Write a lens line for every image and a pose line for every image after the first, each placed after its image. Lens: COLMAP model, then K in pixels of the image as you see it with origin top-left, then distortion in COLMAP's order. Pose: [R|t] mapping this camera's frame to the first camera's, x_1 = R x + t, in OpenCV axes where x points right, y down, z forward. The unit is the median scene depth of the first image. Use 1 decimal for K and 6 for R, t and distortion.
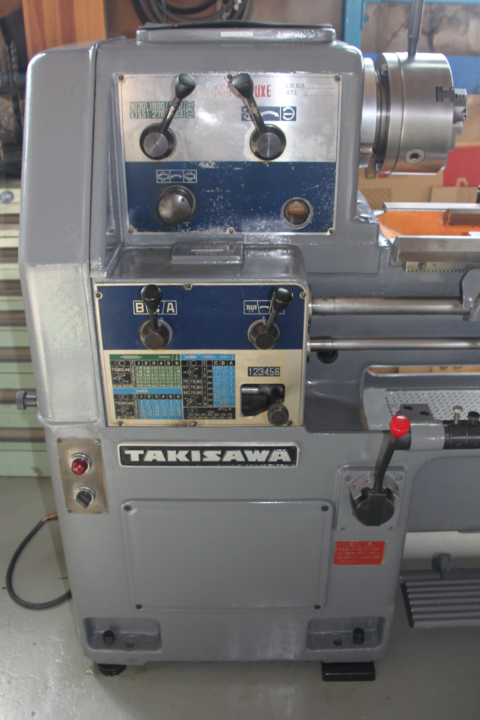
lens RADIAL K [[702.1, 0, 240.0], [0, 702.1, 360.0], [0, 0, 1]] dist [-0.244473, 0.172461]
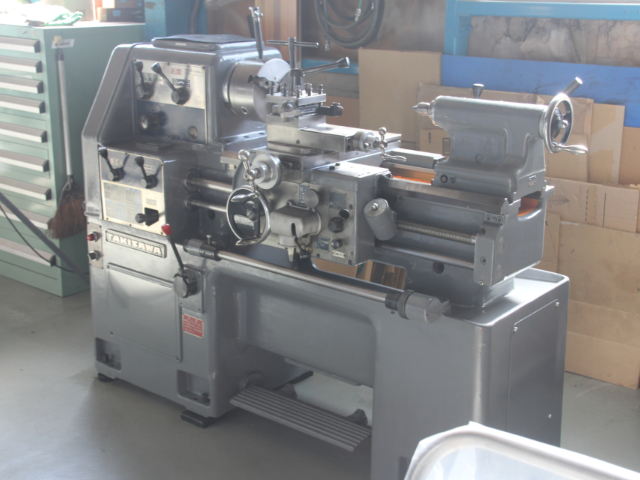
lens RADIAL K [[910.7, 0, 320.0], [0, 910.7, 240.0], [0, 0, 1]] dist [0.021664, 0.081854]
pose [[0.772167, 0.186245, -0.607512, 2.057116], [-0.302348, 0.948603, -0.093480, 0.221771], [0.558878, 0.255862, 0.788791, -0.815460]]
